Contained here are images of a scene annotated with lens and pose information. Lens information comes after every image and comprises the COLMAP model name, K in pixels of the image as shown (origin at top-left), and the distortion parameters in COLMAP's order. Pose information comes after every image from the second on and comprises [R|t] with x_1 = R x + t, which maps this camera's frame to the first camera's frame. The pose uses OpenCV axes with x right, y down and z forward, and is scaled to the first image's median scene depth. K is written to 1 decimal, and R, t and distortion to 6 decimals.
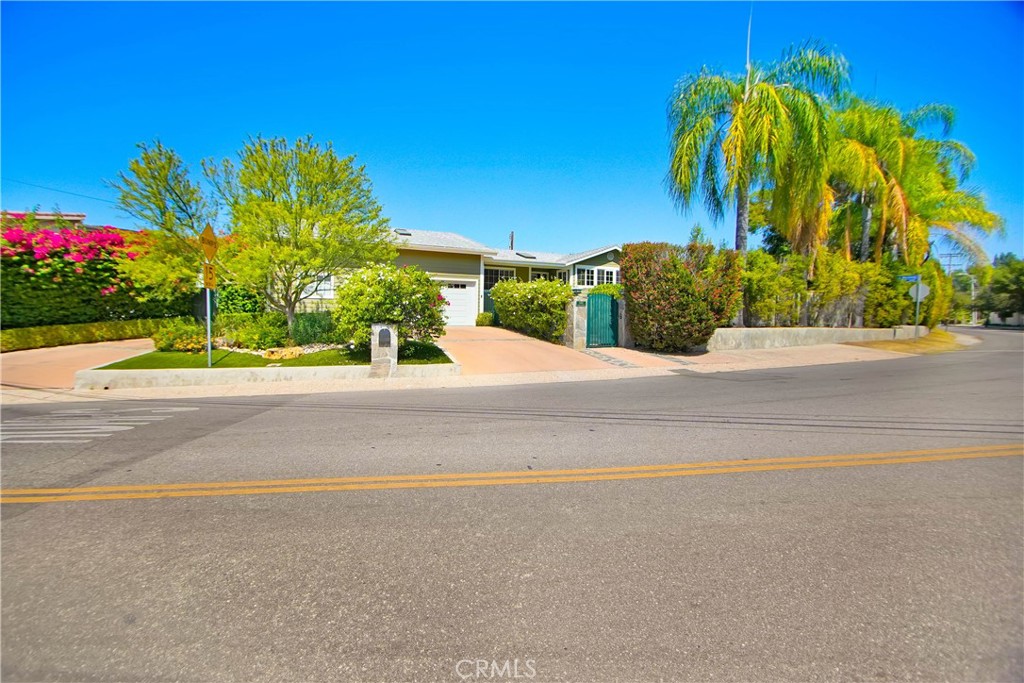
lens RADIAL K [[452.0, 0, 505.9], [0, 452.0, 328.7], [0, 0, 1]] dist [-0.032045, 0.008102]
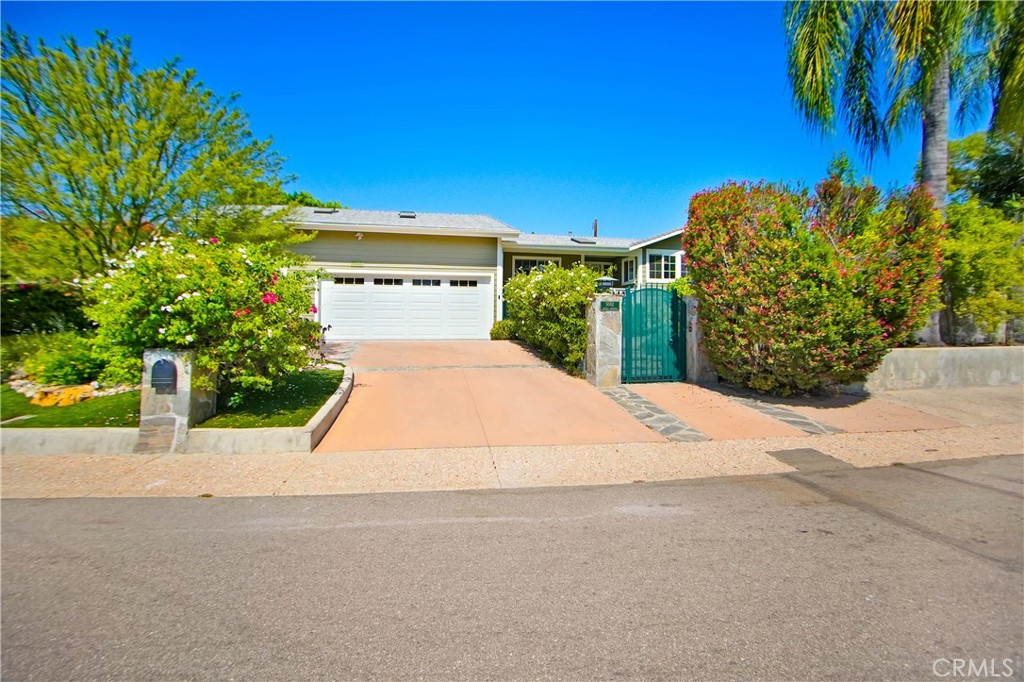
lens RADIAL K [[473.0, 0, 511.6], [0, 473.0, 324.2], [0, 0, 1]] dist [-0.022246, 0.000151]
pose [[0.975418, -0.005946, -0.220282, 0.173797], [0.001804, 0.999818, -0.019000, -0.021256], [0.220355, 0.018136, 0.975251, 0.394868]]
